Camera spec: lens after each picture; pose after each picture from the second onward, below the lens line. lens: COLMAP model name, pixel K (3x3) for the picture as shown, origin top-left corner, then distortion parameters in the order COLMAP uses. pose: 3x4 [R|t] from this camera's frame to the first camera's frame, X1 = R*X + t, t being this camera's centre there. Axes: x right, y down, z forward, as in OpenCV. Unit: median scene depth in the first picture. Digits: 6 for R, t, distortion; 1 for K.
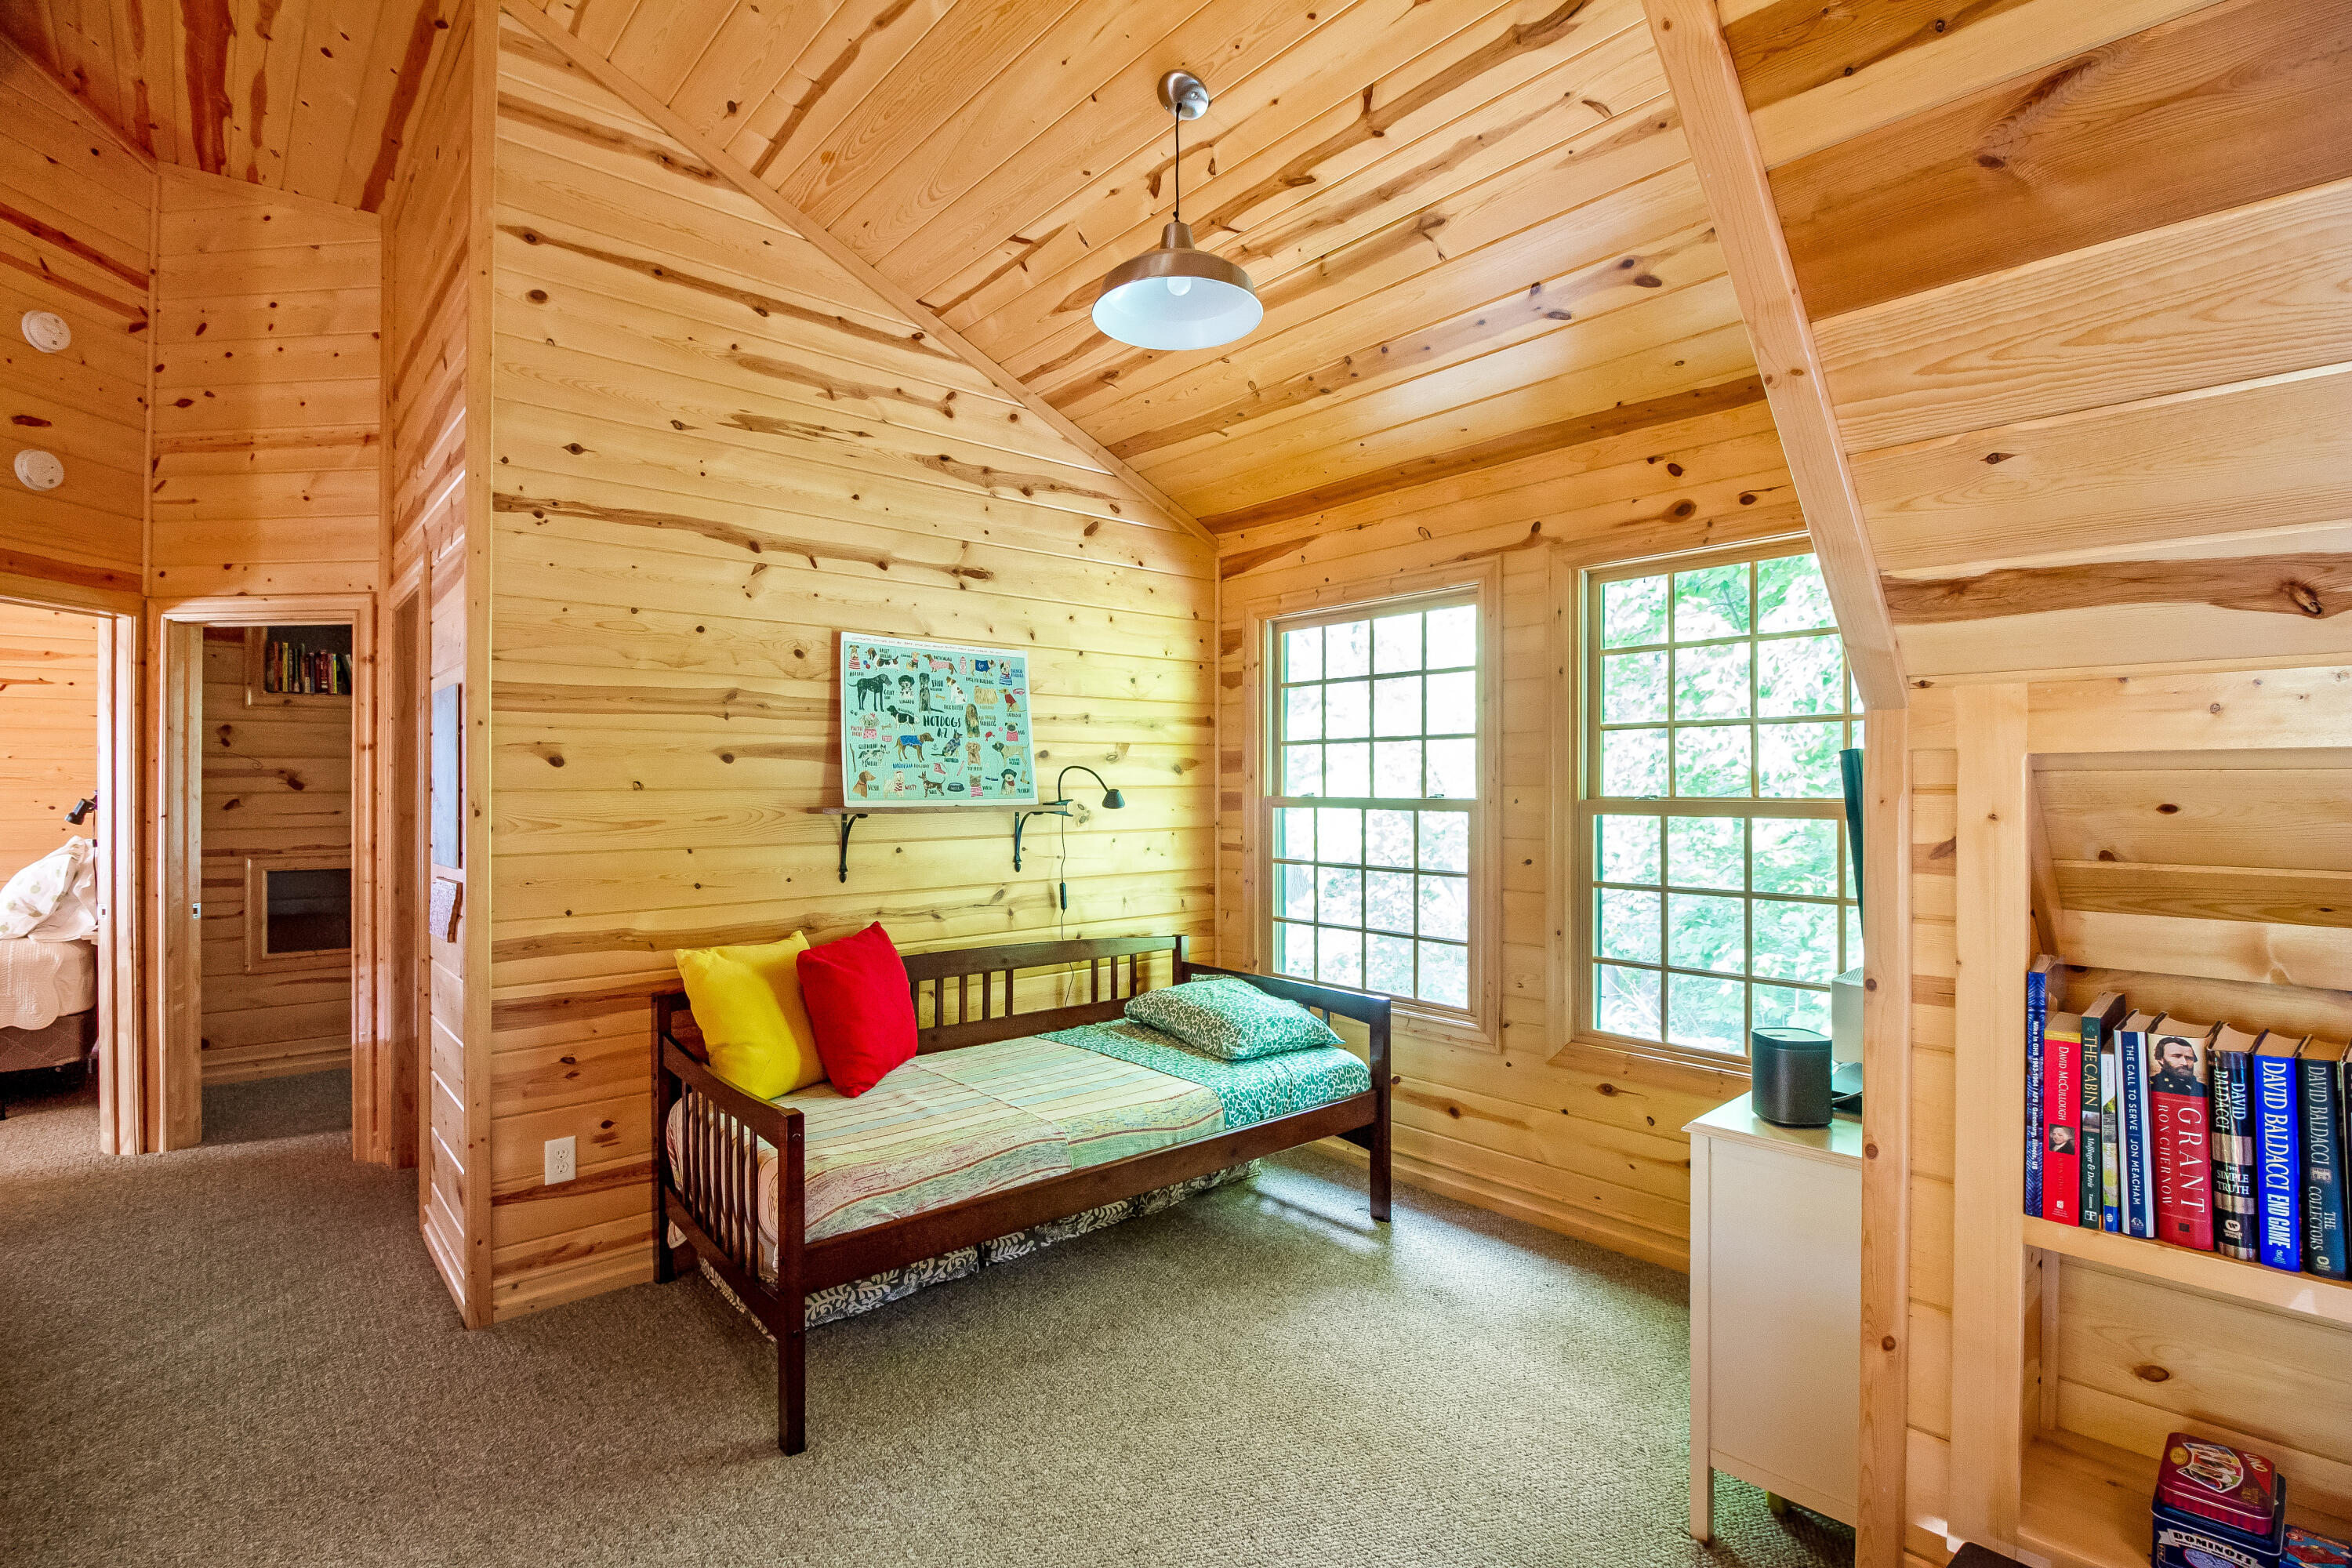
lens RADIAL K [[1117.8, 0, 1175.7], [0, 1117.8, 805.1], [0, 0, 1]] dist [0.003477, -0.009912]
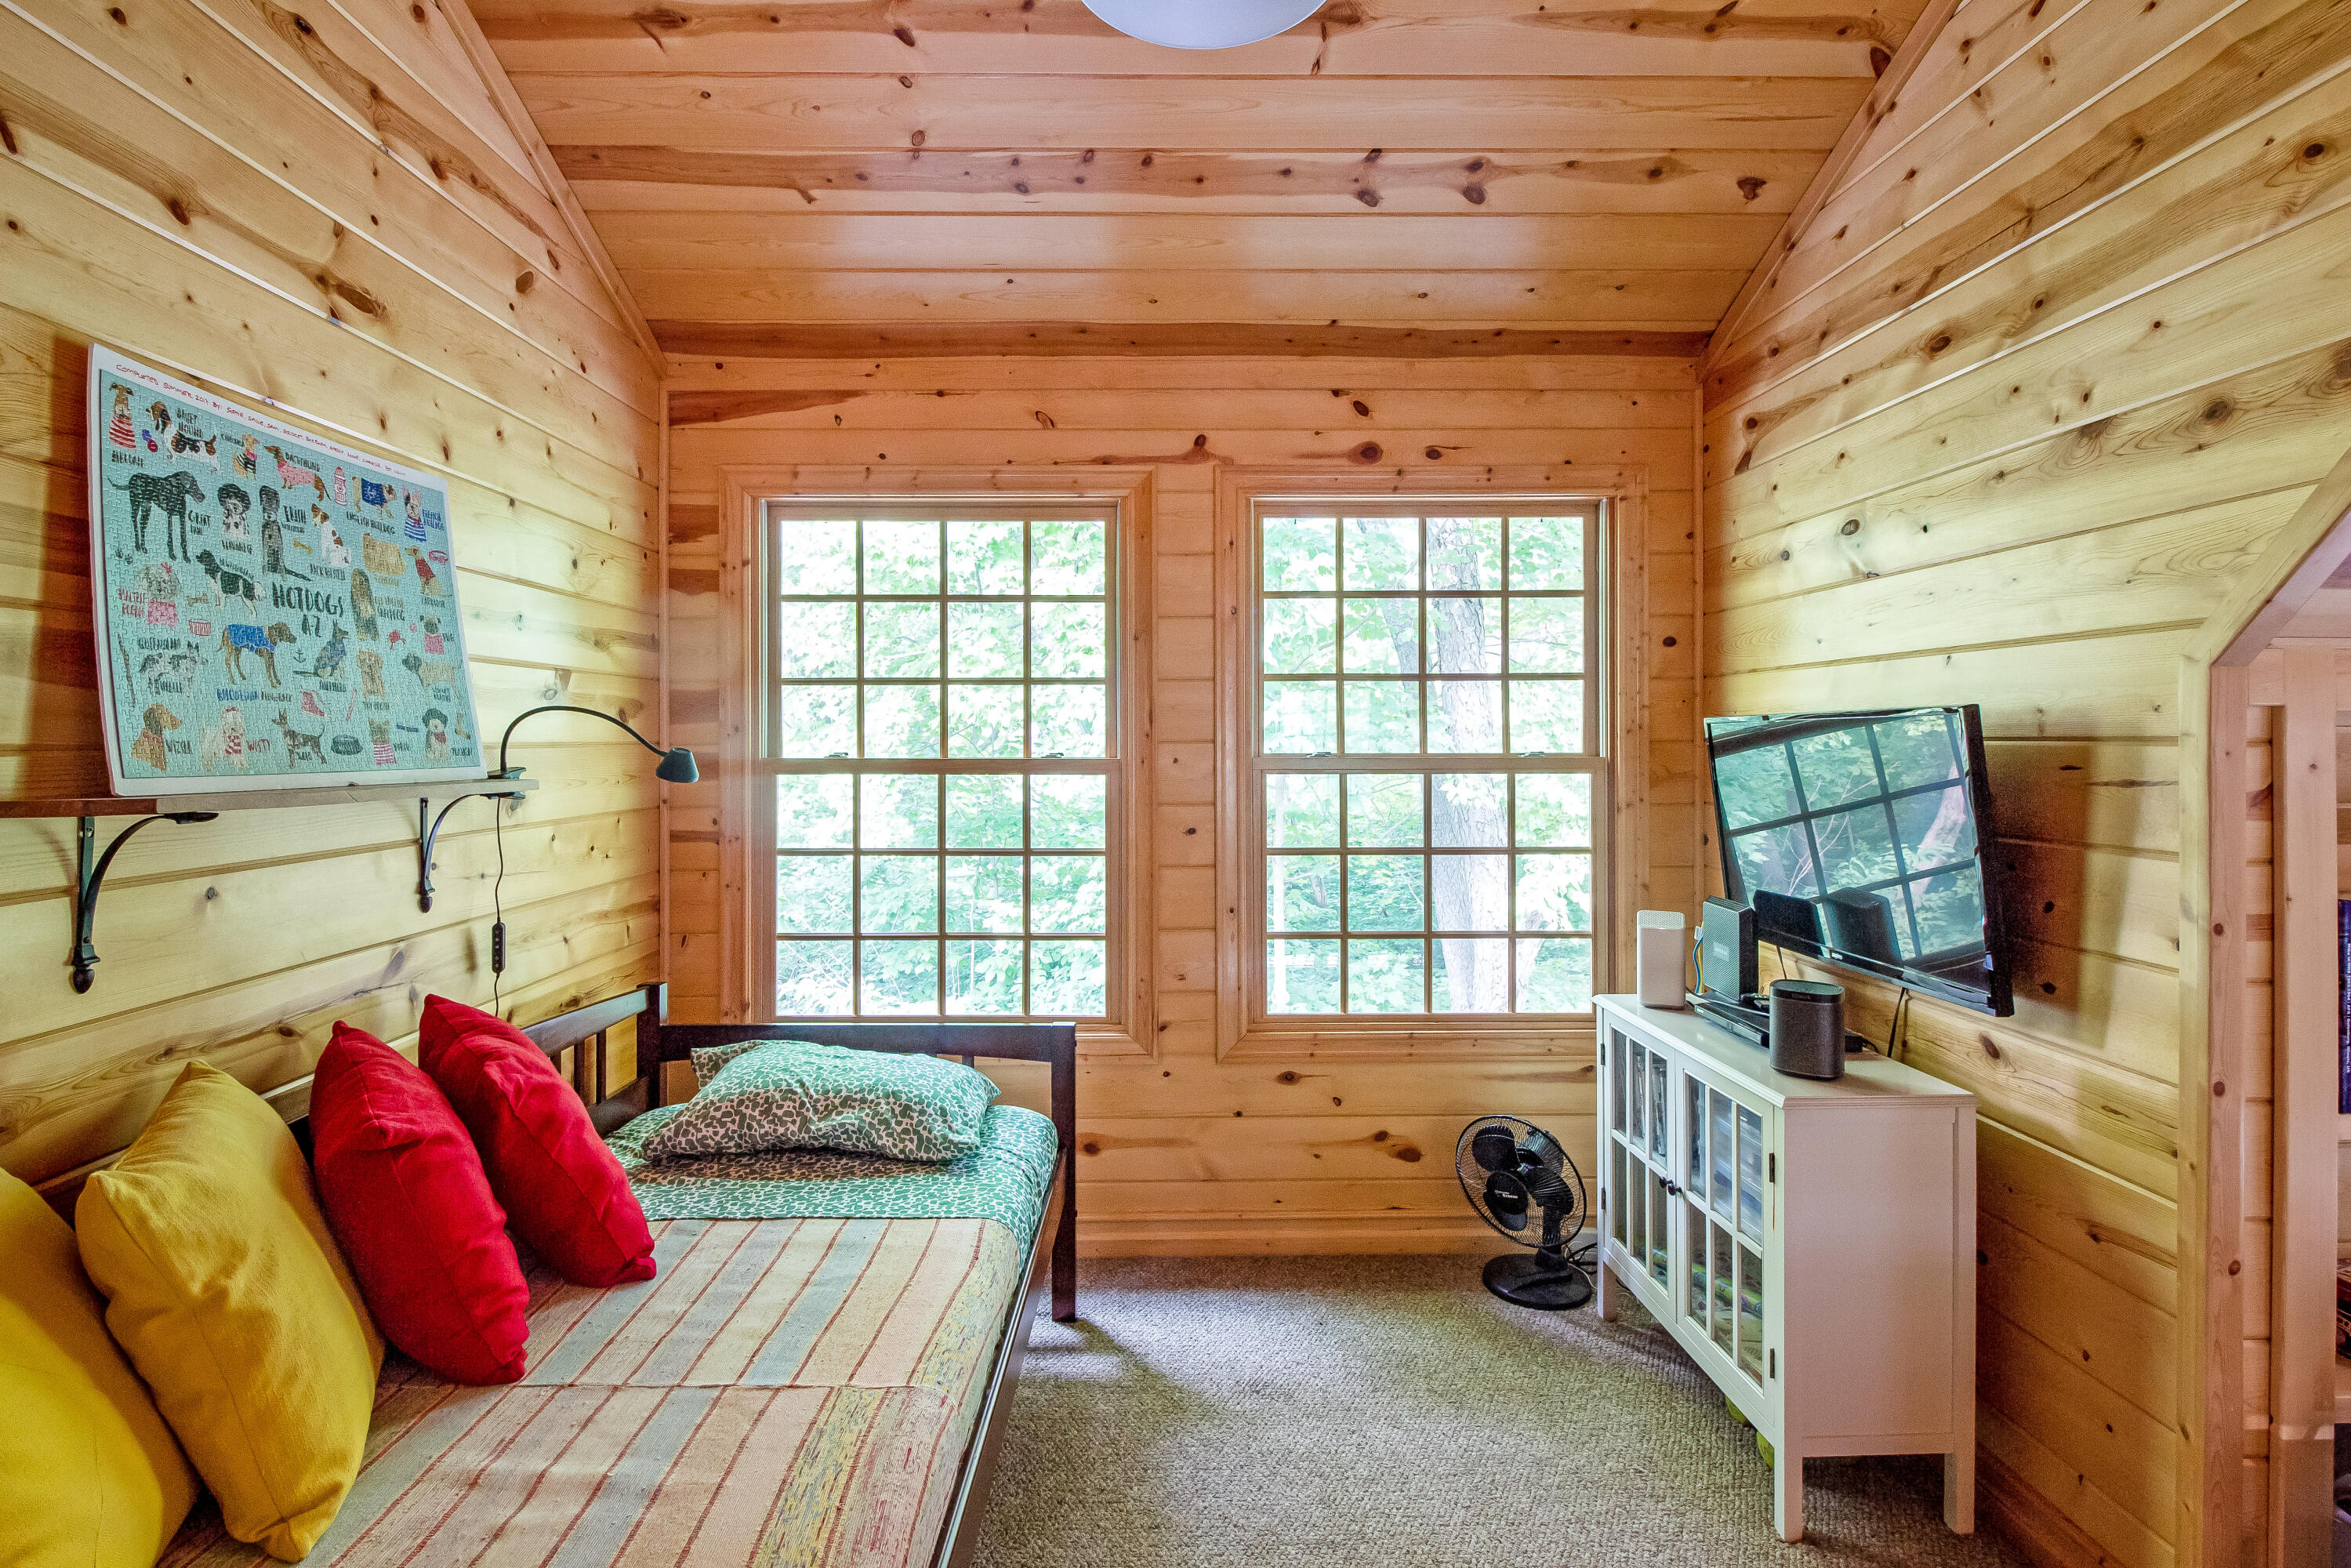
lens RADIAL K [[1133.7, 0, 1167.5], [0, 1133.7, 751.9], [0, 0, 1]] dist [0.015396, -0.002738]
pose [[0.643568, -0.006893, 0.765358, -0.339914], [0.014952, 0.999882, -0.003567, -0.006465], [-0.765243, 0.013740, 0.643595, 0.434099]]
